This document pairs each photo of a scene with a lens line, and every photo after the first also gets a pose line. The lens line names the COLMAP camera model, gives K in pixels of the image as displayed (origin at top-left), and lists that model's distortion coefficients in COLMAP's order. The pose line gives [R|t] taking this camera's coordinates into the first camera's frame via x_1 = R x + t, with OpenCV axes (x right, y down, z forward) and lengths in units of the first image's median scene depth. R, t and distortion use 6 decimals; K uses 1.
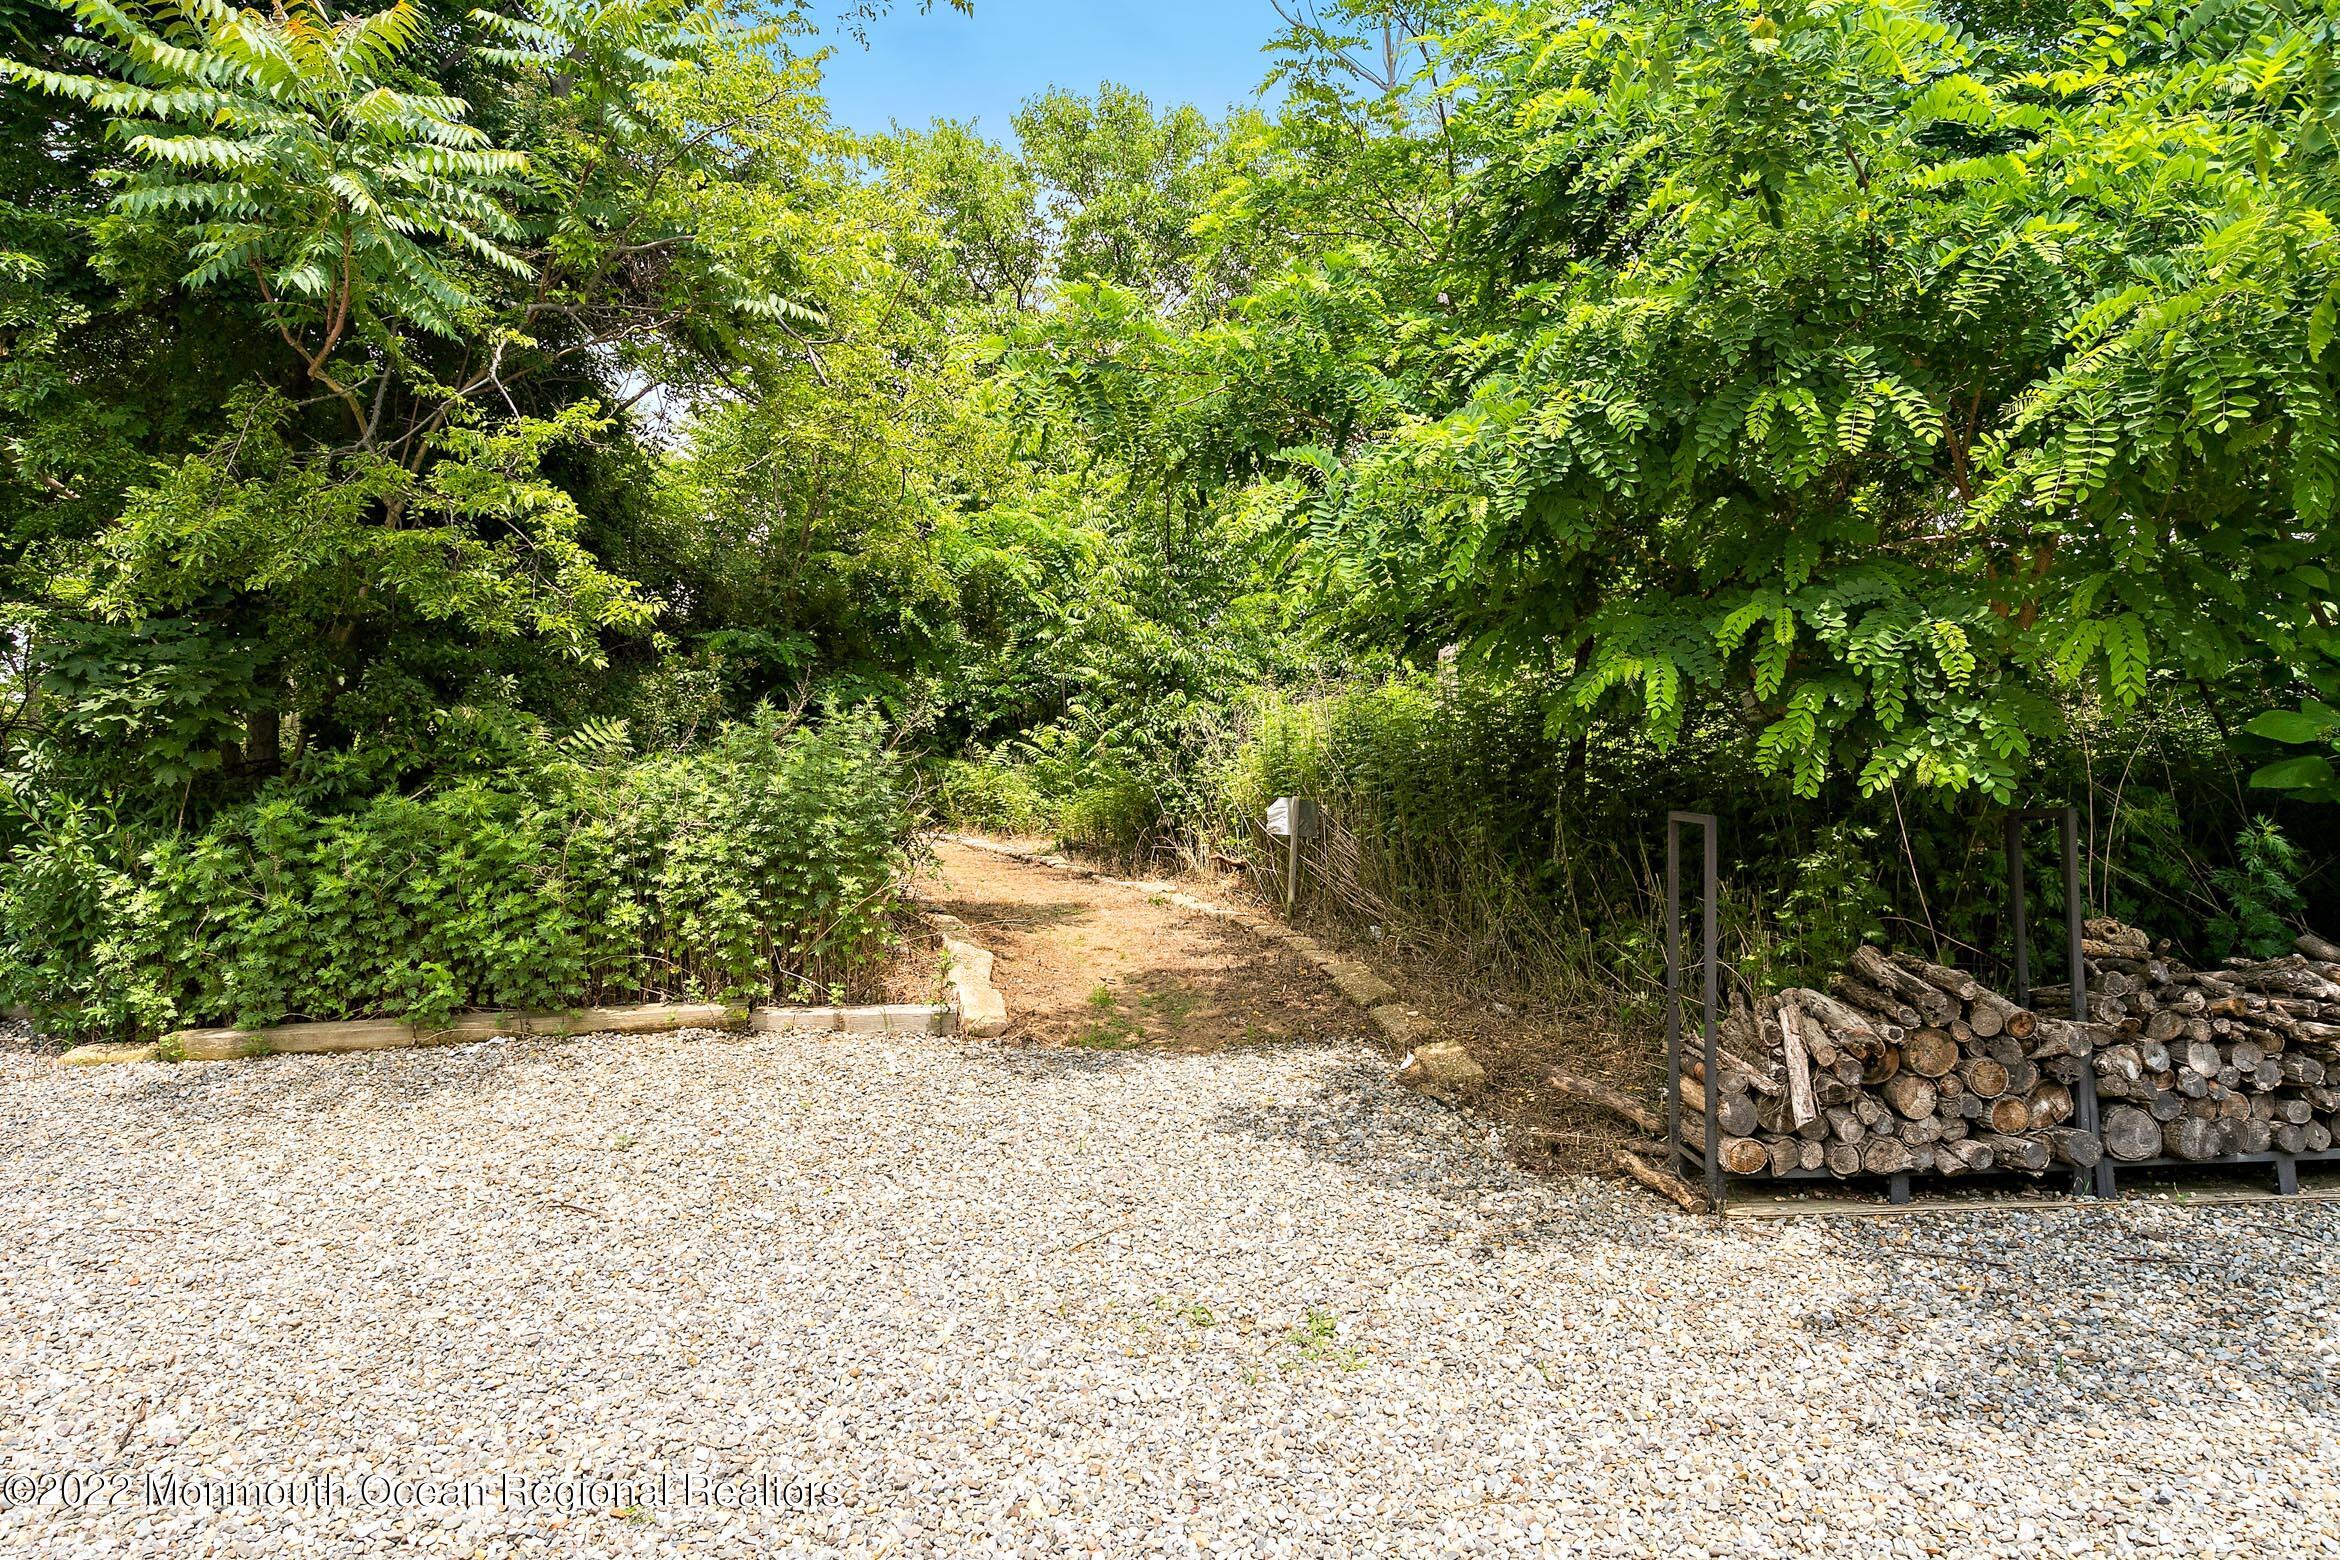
lens RADIAL K [[1527.0, 0, 1175.0], [0, 1527.0, 777.0], [0, 0, 1]] dist [-0.003269, -0.000743]
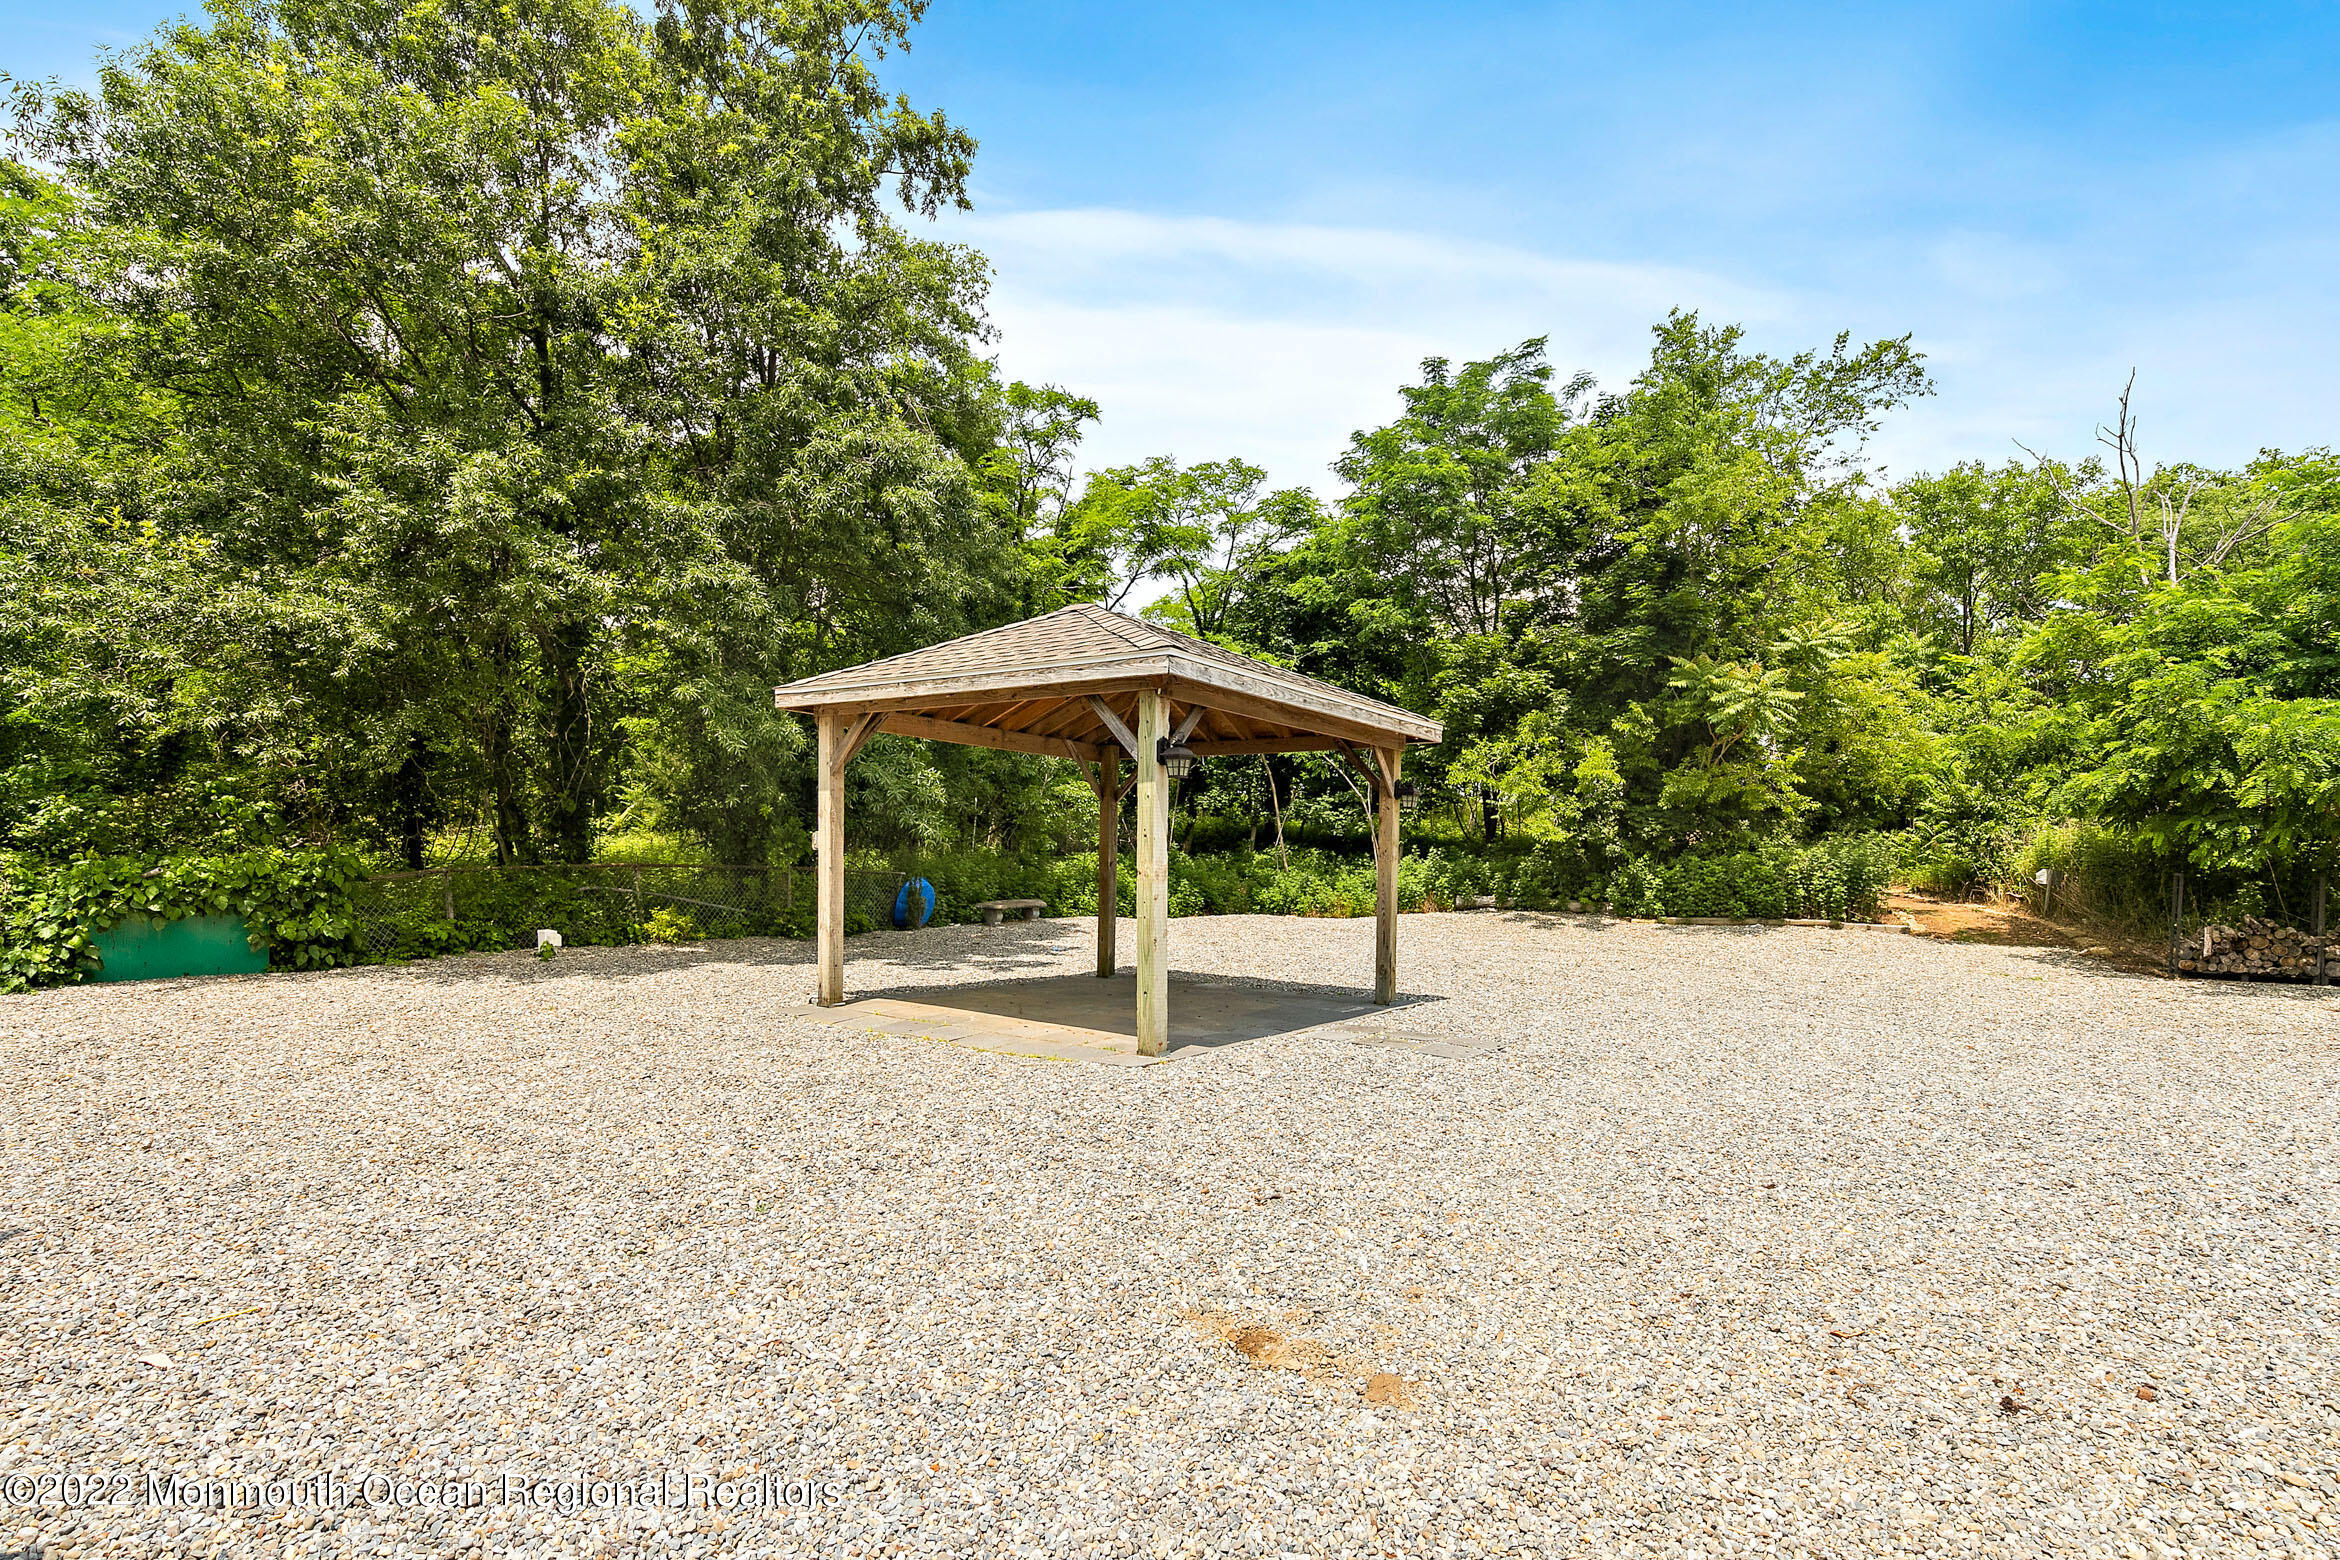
lens RADIAL K [[1099.8, 0, 1165.3], [0, 1099.8, 890.6], [0, 0, 1]] dist [-0.000160, -0.001624]
pose [[0.814302, 0.052997, -0.578018, -0.082569], [-0.030835, 0.998367, 0.048098, 0.009450], [0.579622, -0.021343, 0.814606, -1.814388]]
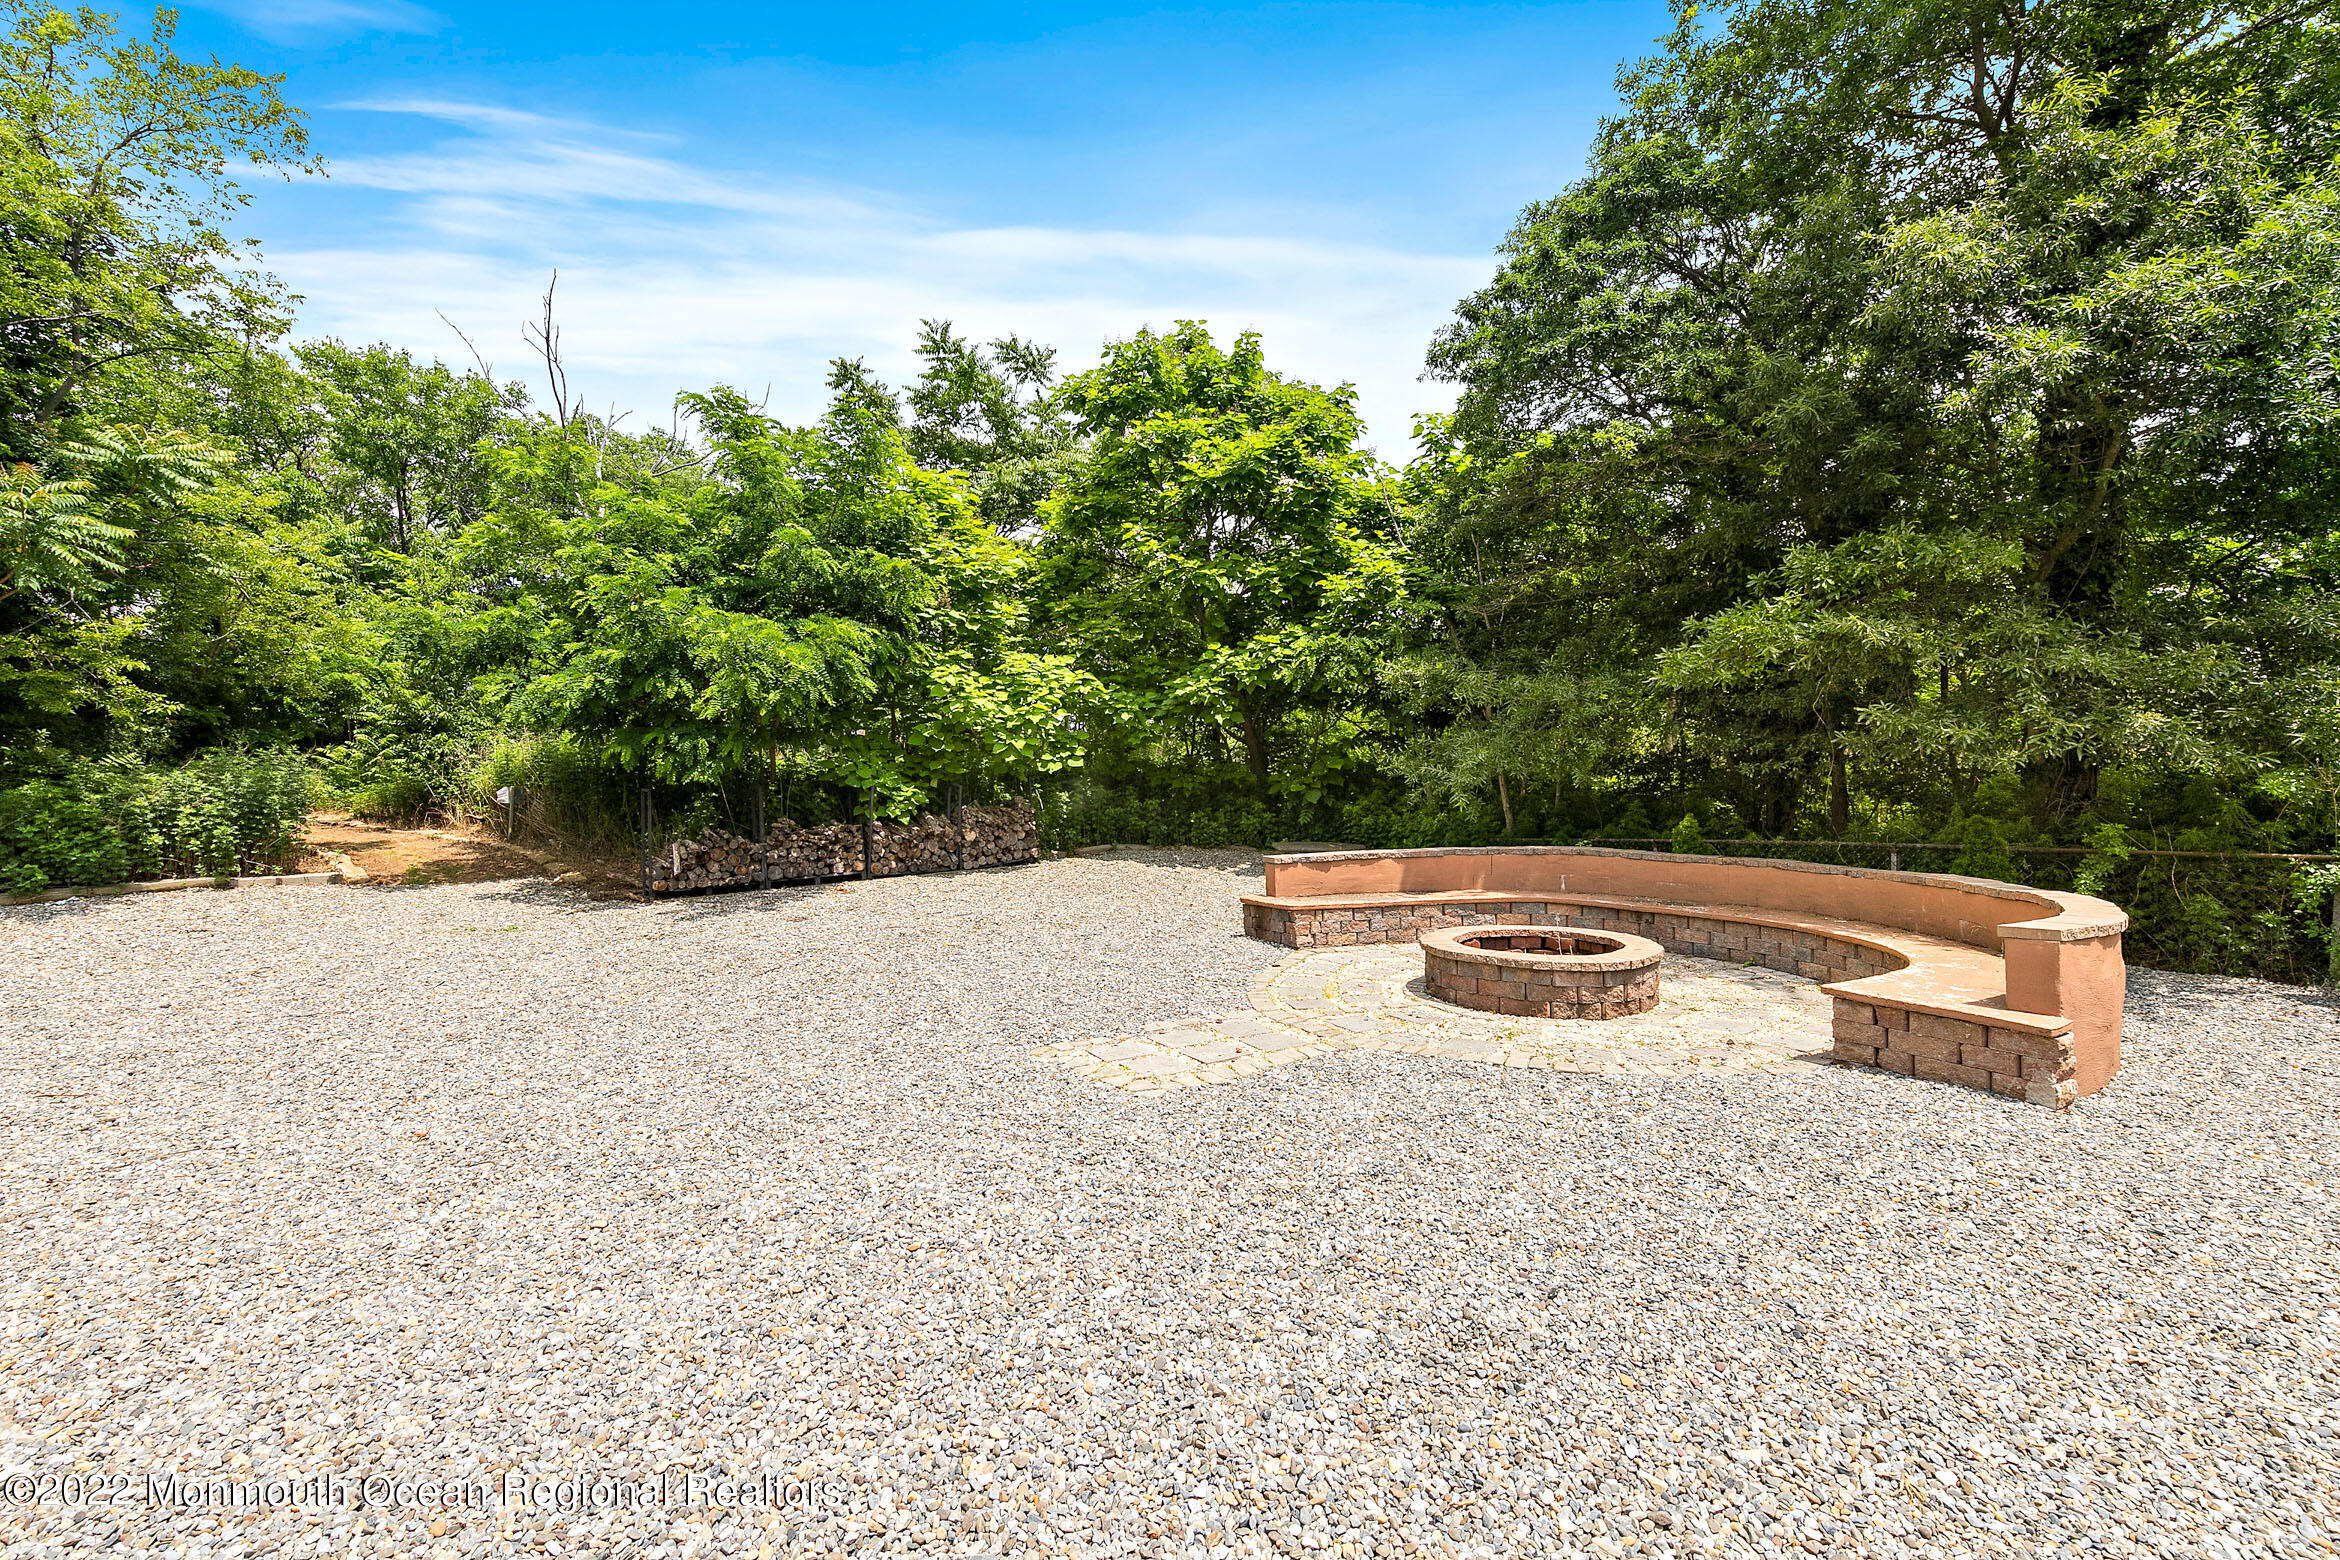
lens RADIAL K [[975.9, 0, 1170.0], [0, 975.9, 780.0], [0, 0, 1]] dist [0.002666, -0.000640]
pose [[0.789671, -0.005442, 0.613507, -0.054702], [0.001436, 0.999974, 0.007021, -0.006937], [-0.613529, -0.004663, 0.789658, -1.030659]]
